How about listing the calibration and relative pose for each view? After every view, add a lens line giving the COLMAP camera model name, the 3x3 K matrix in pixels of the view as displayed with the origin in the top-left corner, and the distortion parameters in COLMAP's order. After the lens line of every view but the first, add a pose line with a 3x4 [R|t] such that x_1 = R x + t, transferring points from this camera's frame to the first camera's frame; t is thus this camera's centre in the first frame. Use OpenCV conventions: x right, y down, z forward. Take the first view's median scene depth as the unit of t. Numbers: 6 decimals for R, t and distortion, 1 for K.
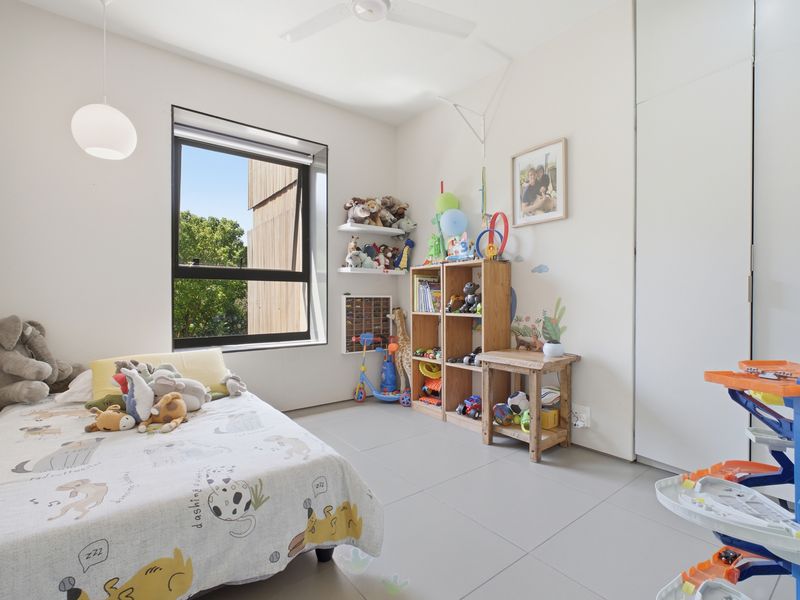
lens RADIAL K [[386.6, 0, 400.5], [0, 386.6, 297.6], [0, 0, 1]] dist [-0.005166, 0.001686]
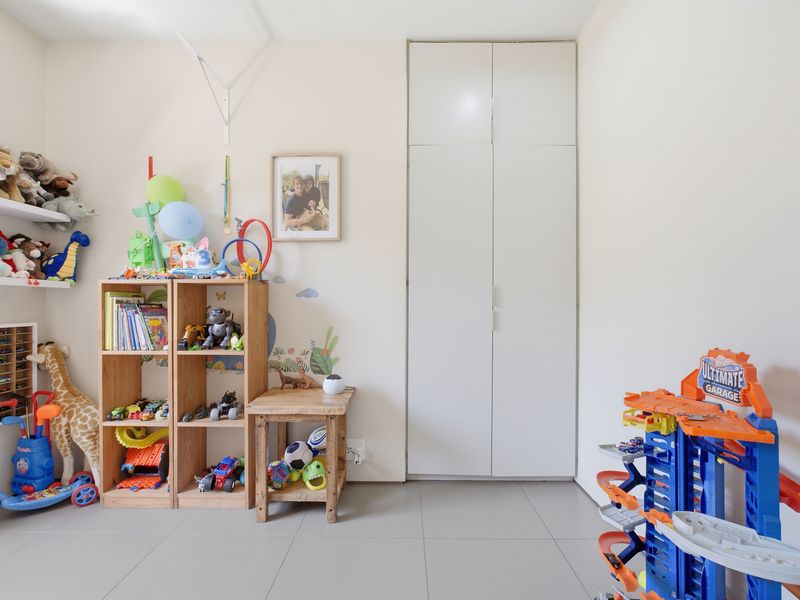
lens RADIAL K [[386.6, 0, 398.5], [0, 386.6, 304.0], [0, 0, 1]] dist [-0.005166, 0.001686]
pose [[0.627166, 0.002590, 0.778882, -0.173745], [-0.002579, 0.999996, -0.001249, -0.044405], [-0.778882, -0.001225, 0.627170, 0.260927]]
